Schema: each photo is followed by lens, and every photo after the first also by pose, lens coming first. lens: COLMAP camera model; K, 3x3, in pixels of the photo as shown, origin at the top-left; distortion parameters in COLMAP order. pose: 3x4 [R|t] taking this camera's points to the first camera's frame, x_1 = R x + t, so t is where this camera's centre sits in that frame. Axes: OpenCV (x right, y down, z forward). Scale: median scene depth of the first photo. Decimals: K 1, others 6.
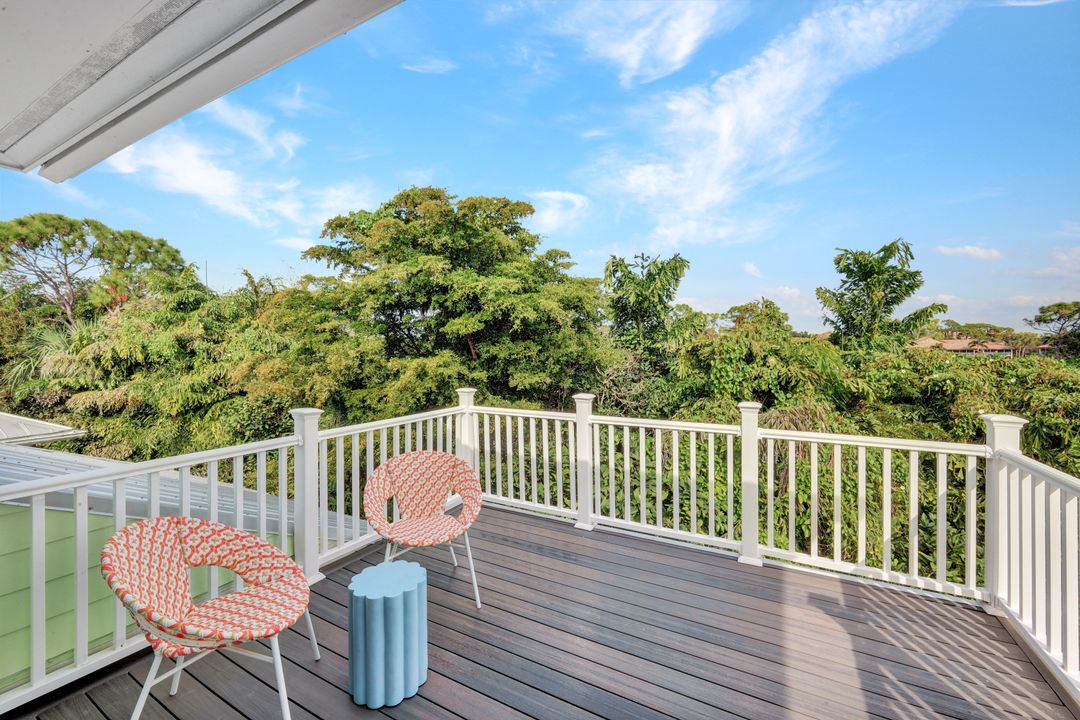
lens RADIAL K [[438.7, 0, 540.1], [0, 438.7, 355.0], [0, 0, 1]] dist [-0.002459, -0.000026]
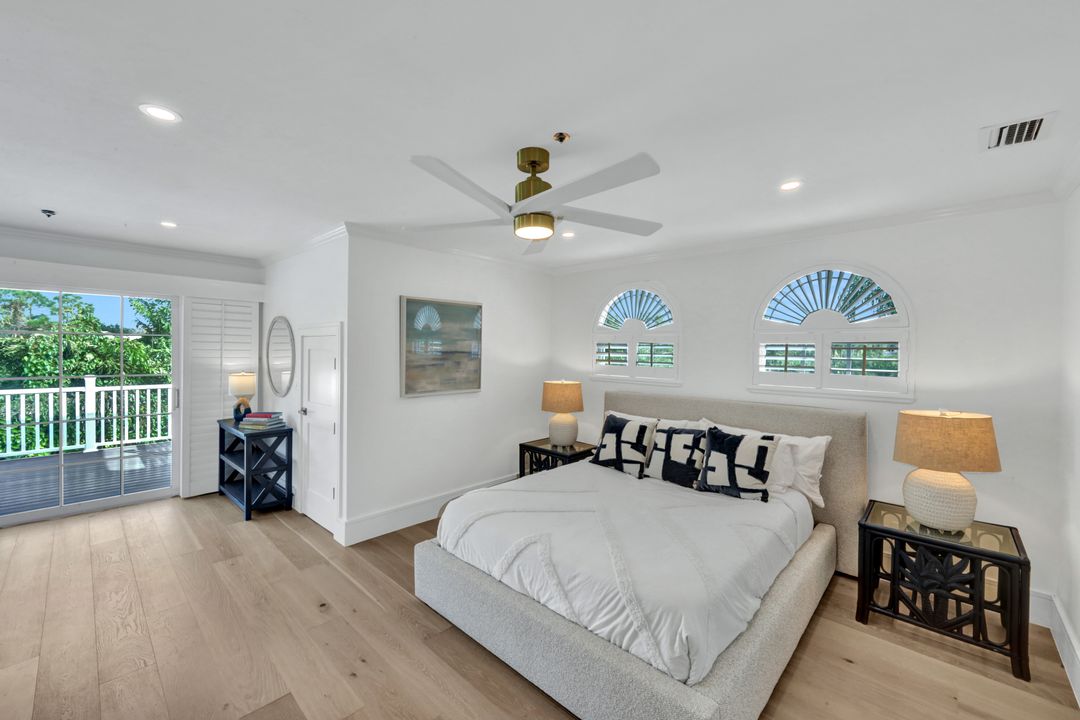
lens RADIAL K [[438.7, 0, 540.1], [0, 438.7, 355.0], [0, 0, 1]] dist [-0.002459, -0.000026]
pose [[0.254265, -0.002599, 0.967131, -0.389295], [-0.003505, 0.999987, 0.003609, -0.000899], [-0.967128, -0.004307, 0.254252, -0.627541]]
